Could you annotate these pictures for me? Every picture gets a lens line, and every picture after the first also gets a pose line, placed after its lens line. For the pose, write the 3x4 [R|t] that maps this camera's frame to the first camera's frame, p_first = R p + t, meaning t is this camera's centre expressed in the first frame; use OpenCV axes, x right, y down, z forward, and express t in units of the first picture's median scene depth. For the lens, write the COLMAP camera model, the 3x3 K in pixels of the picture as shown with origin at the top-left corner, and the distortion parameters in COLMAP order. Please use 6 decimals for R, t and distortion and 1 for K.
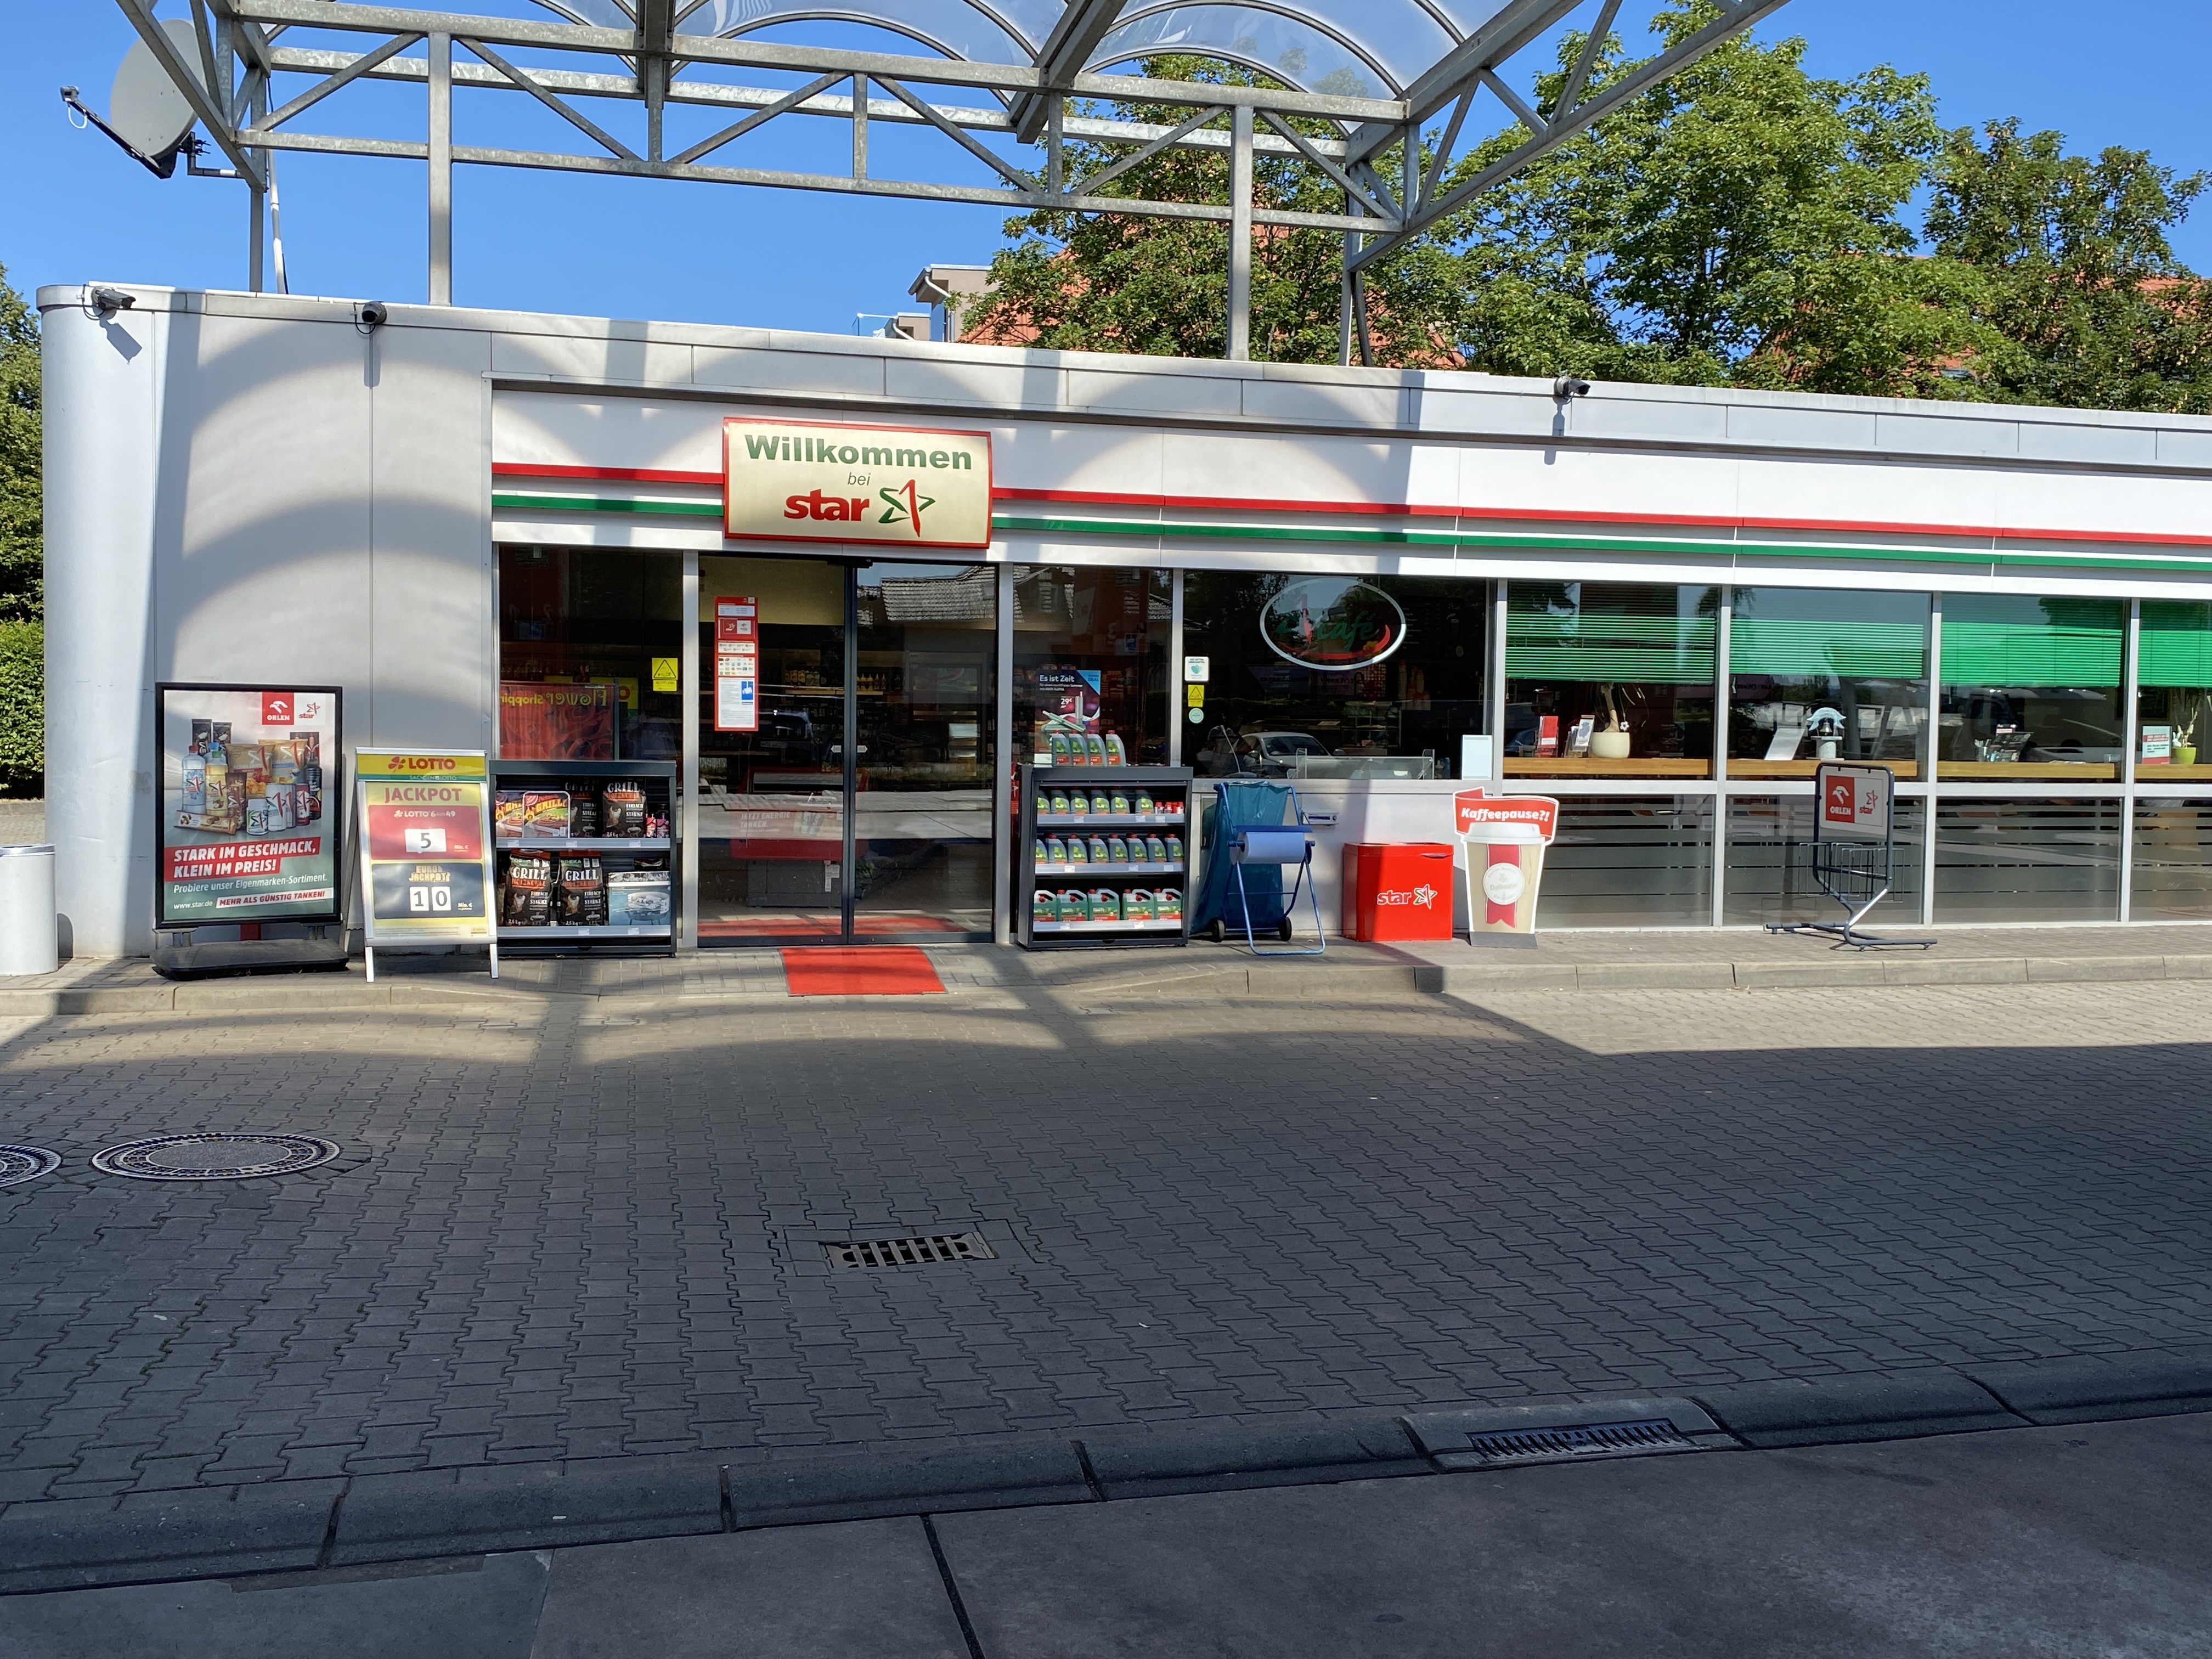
lens RADIAL K [[1969.4, 0, 1106.0], [0, 1969.4, 829.5], [0, 0, 1]] dist [-0.075481, -0.000578]
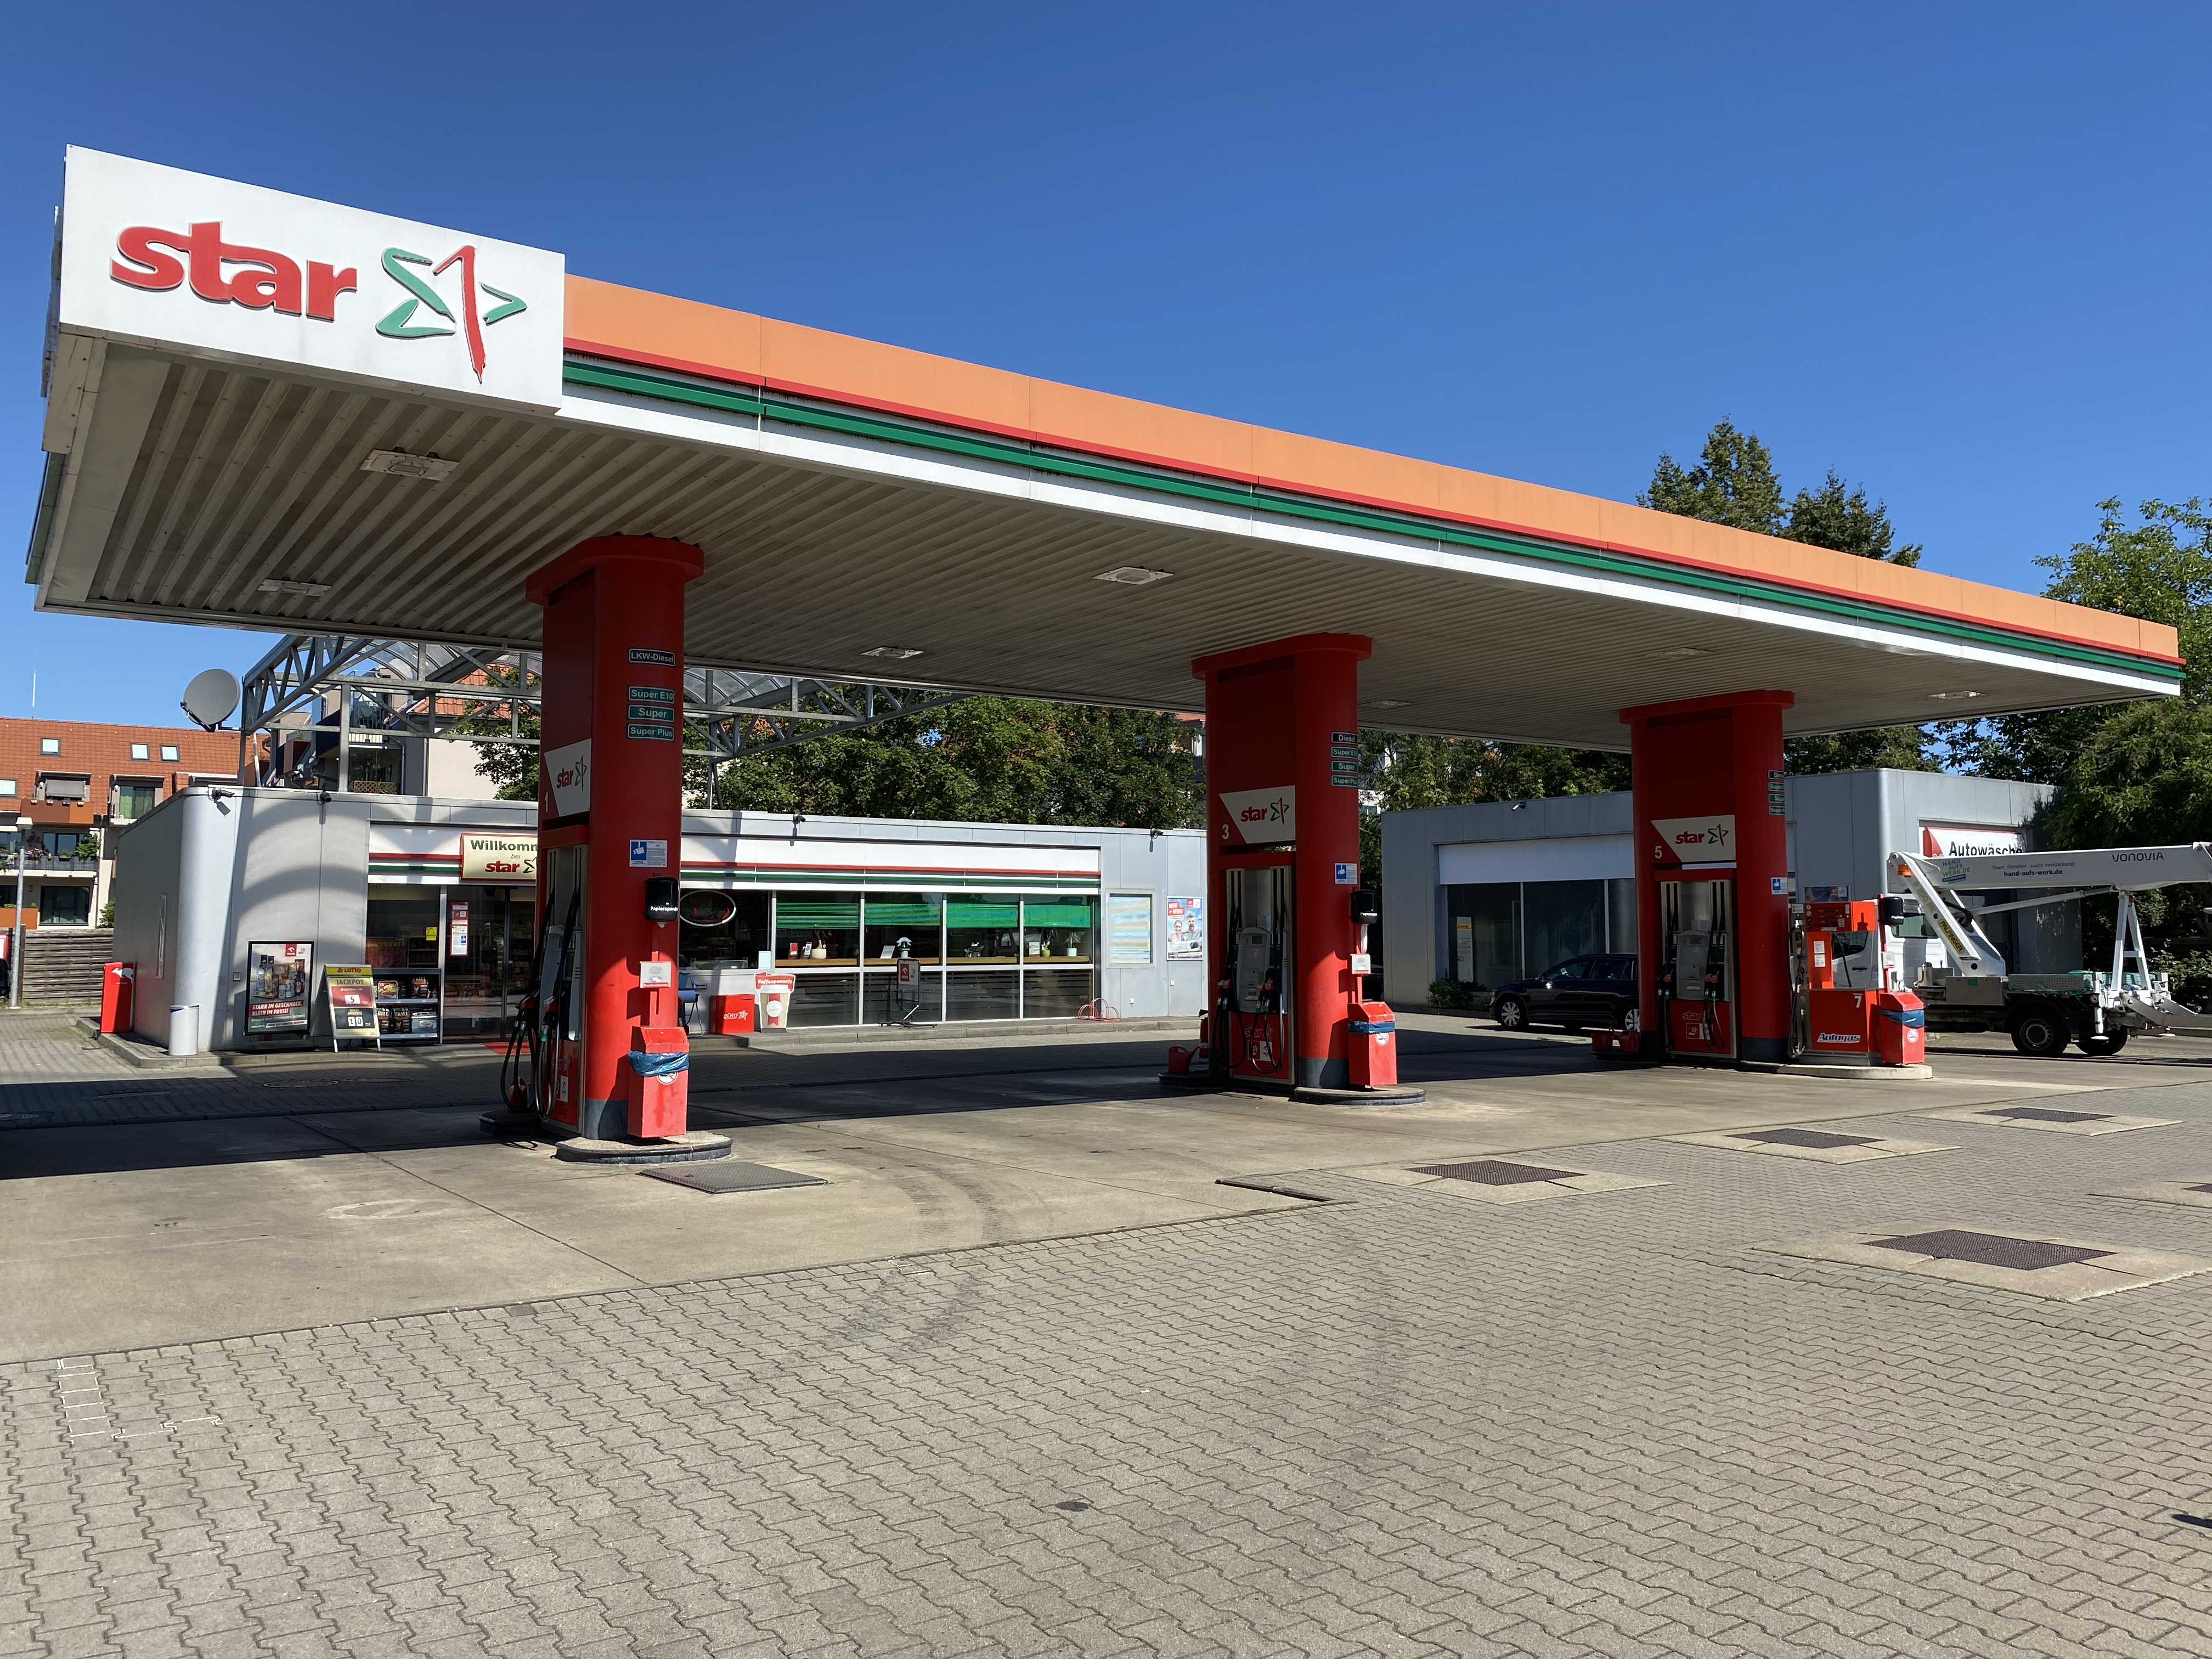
lens RADIAL K [[1674.1, 0, 1106.0], [0, 1674.1, 829.5], [0, 0, 1]] dist [0.117948, -0.130990]
pose [[0.938883, 0.009500, 0.344105, -0.154982], [0.030480, 0.993399, -0.110589, 0.052665], [-0.342884, 0.114319, 0.932396, -1.266838]]
